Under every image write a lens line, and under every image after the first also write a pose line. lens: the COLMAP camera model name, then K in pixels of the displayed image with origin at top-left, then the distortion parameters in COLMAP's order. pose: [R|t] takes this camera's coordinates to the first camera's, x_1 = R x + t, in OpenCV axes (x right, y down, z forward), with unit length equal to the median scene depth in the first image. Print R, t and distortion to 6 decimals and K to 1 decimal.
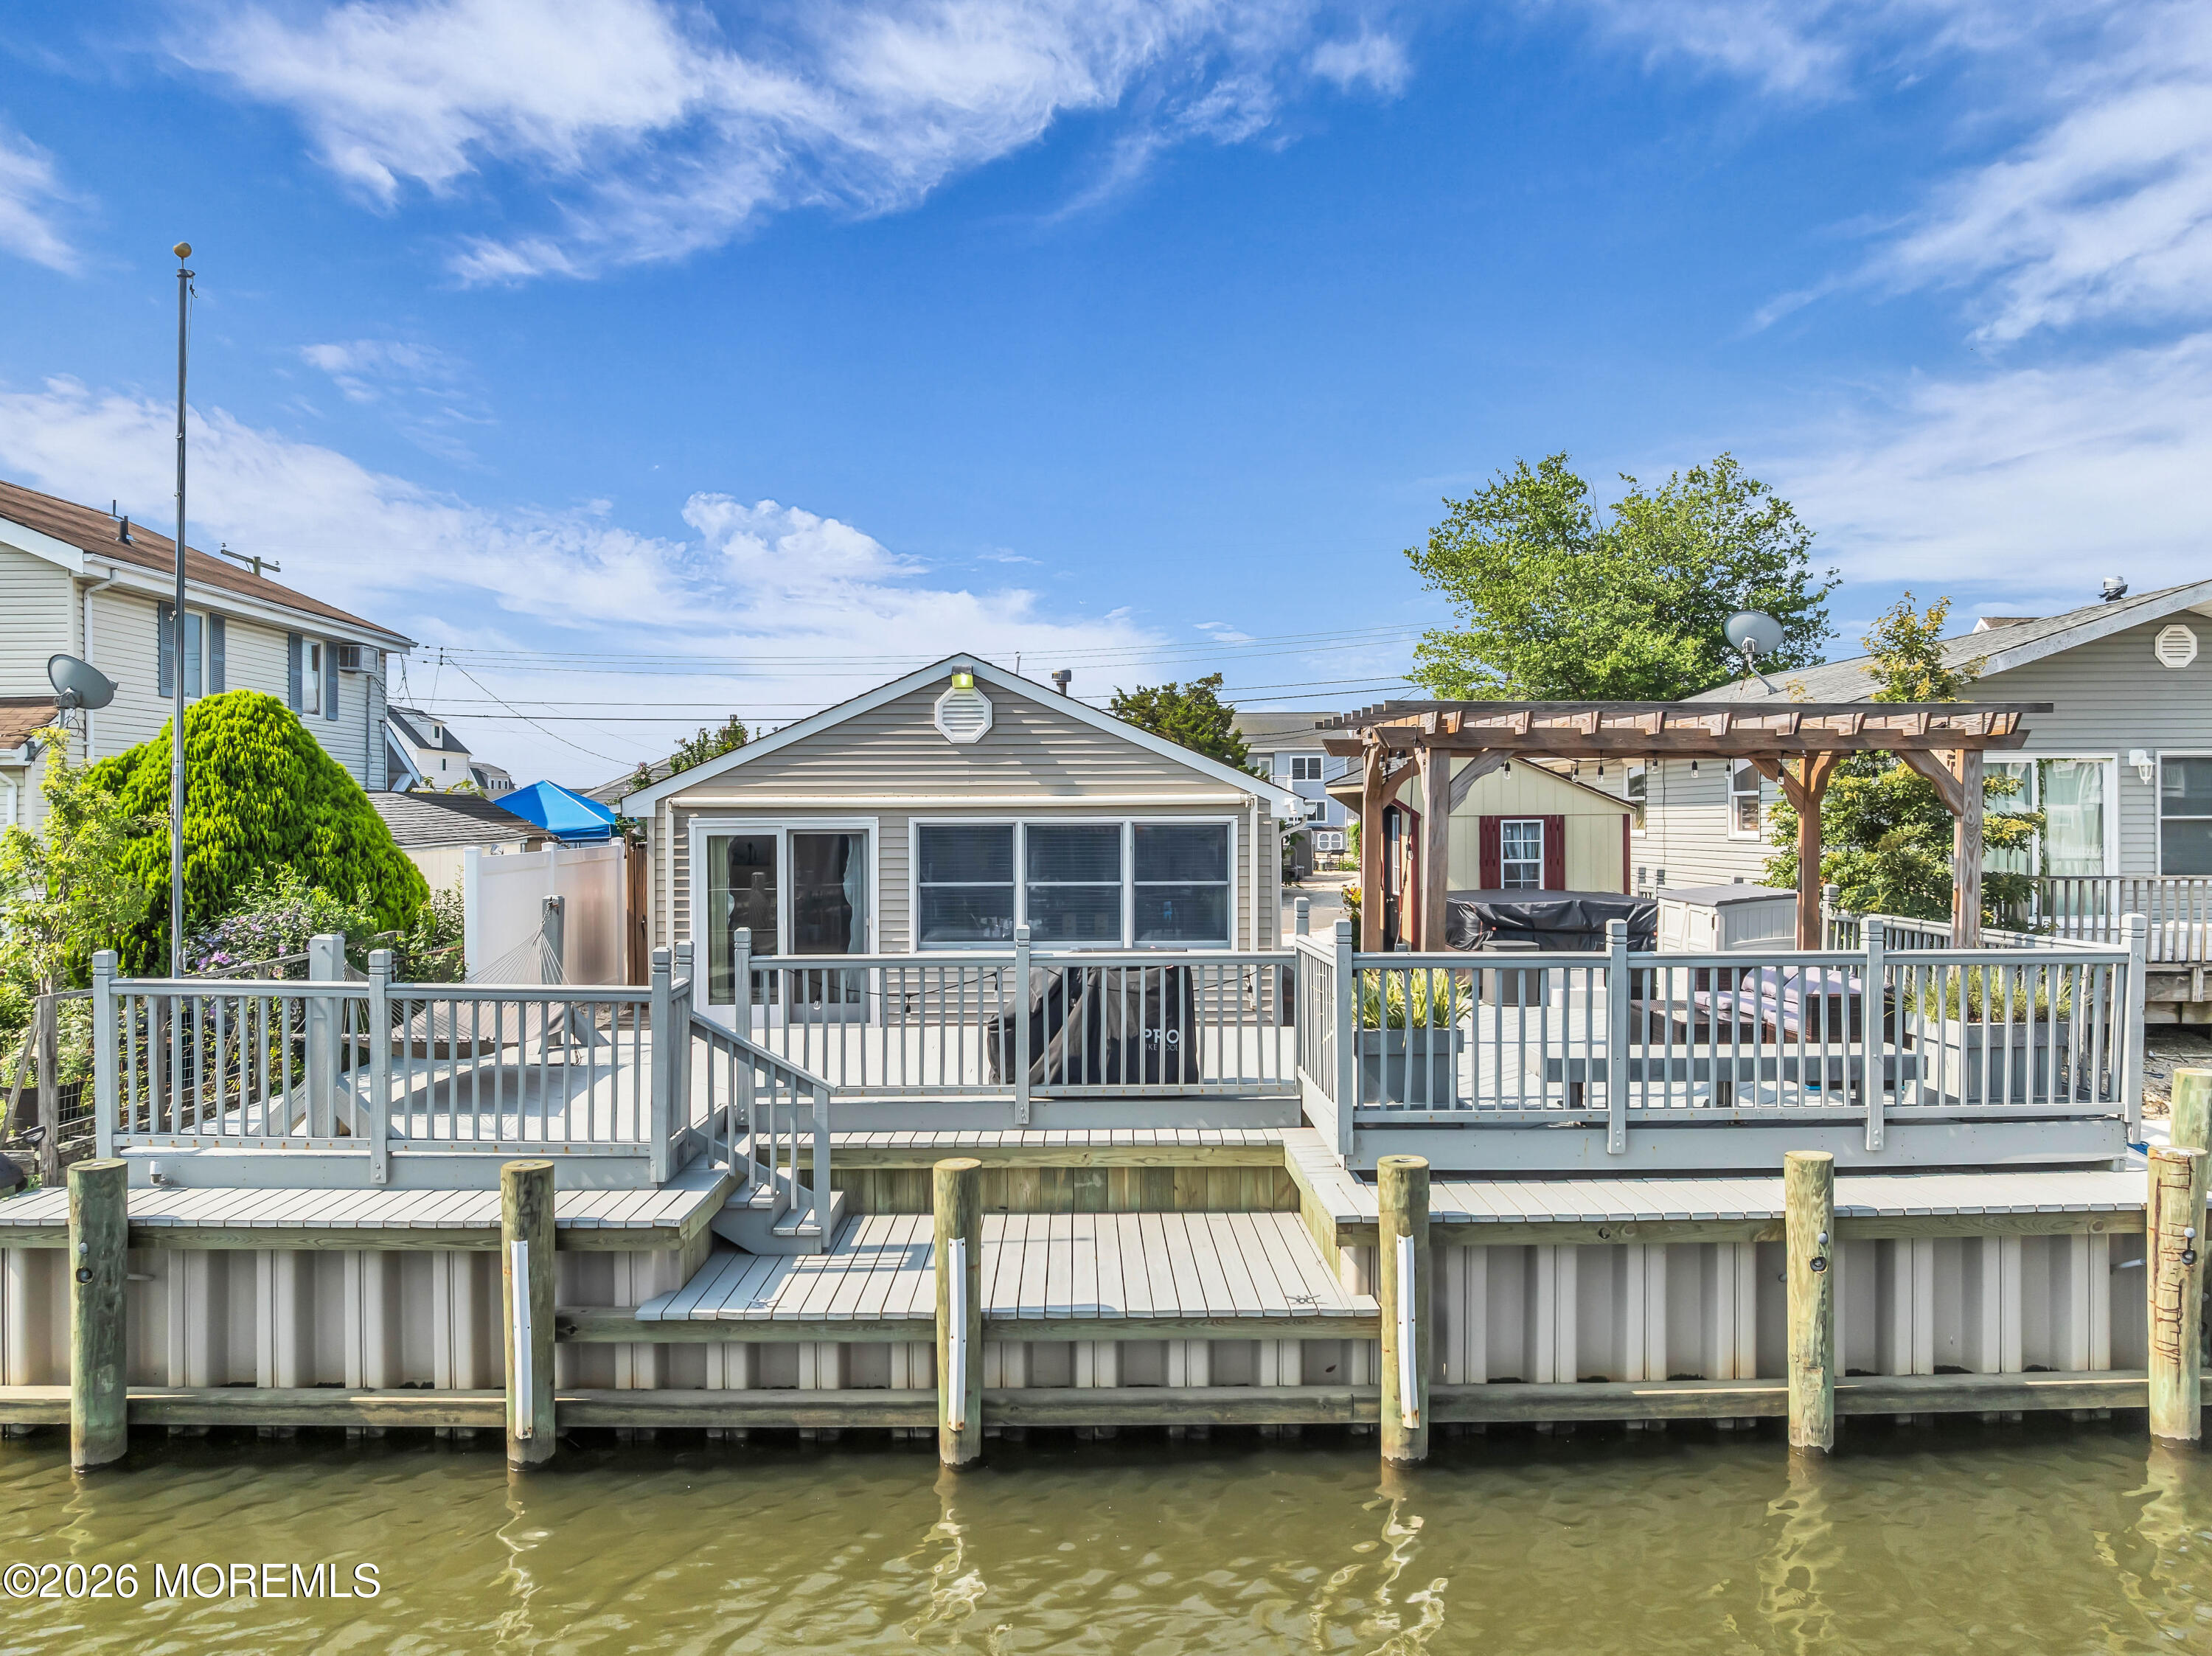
lens RADIAL K [[1569.9, 0, 1109.5], [0, 1569.9, 820.4], [0, 0, 1]] dist [-0.028715, 0.005662]
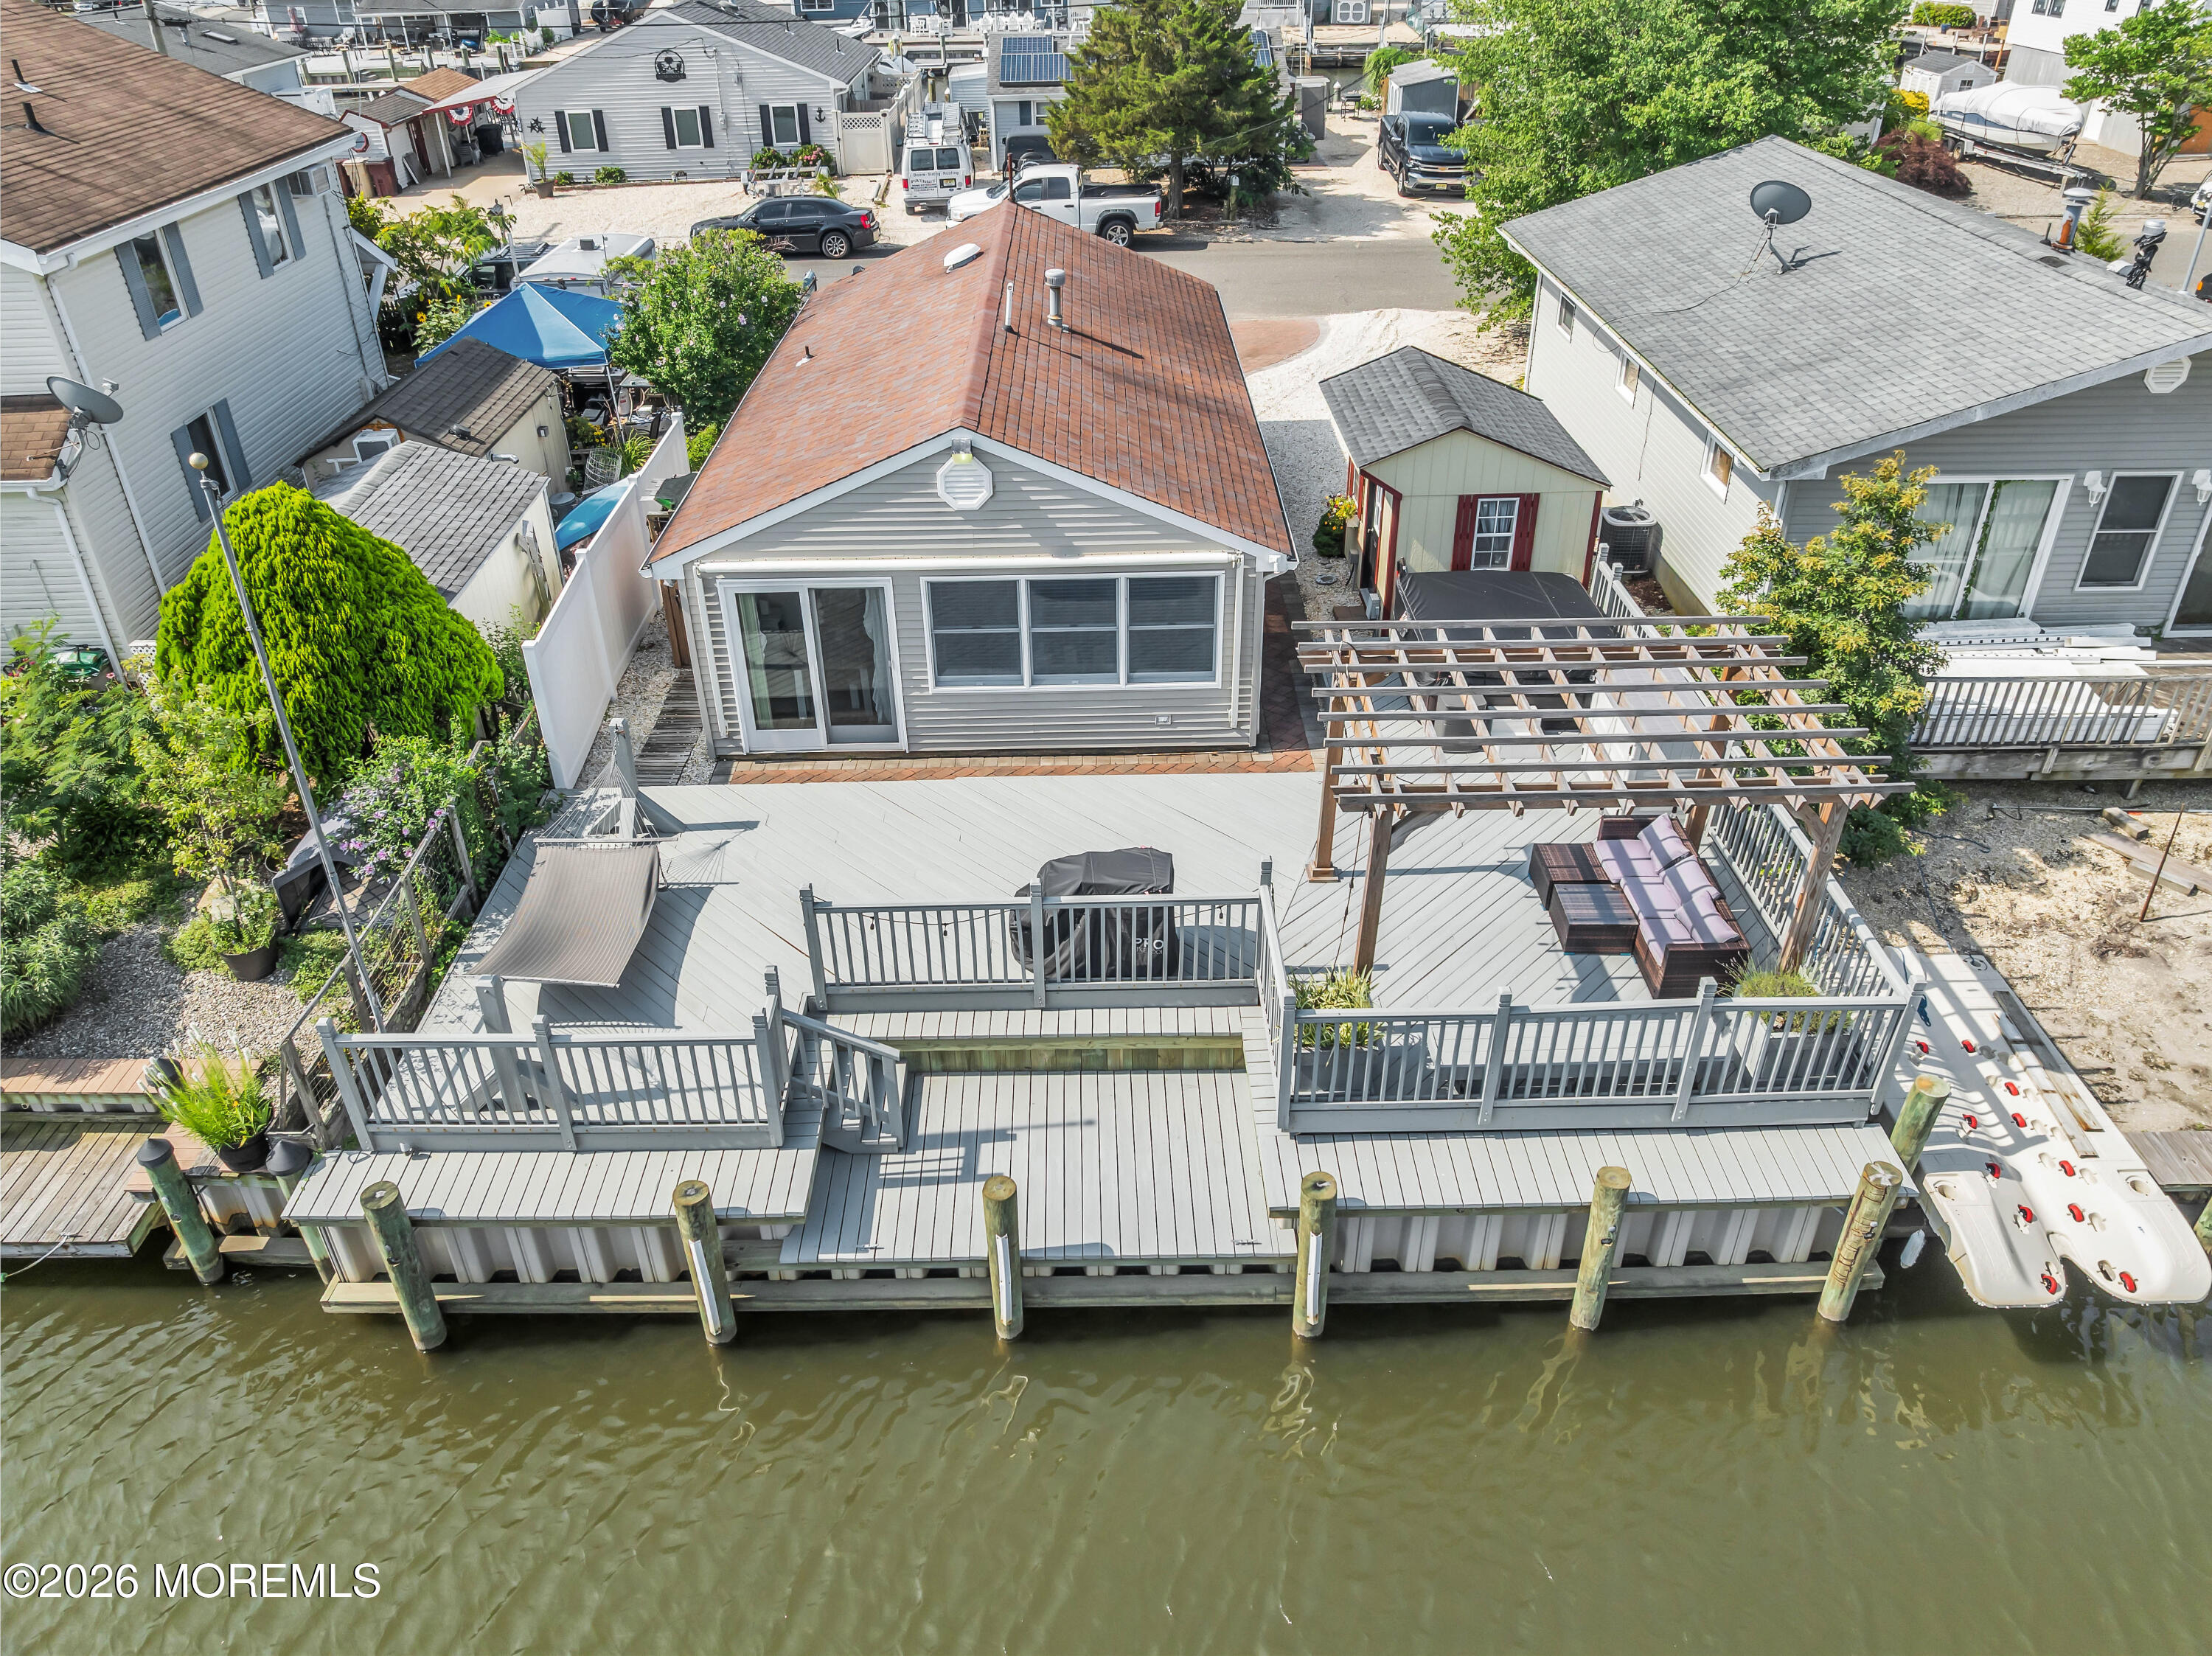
lens RADIAL K [[1569.9, 0, 1109.5], [0, 1569.9, 820.4], [0, 0, 1]] dist [-0.028715, 0.005662]
pose [[0.999969, -0.007584, -0.002323, 0.003802], [0.007648, 0.844320, 0.535785, -0.438712], [-0.002102, -0.535786, 0.844351, 0.000021]]
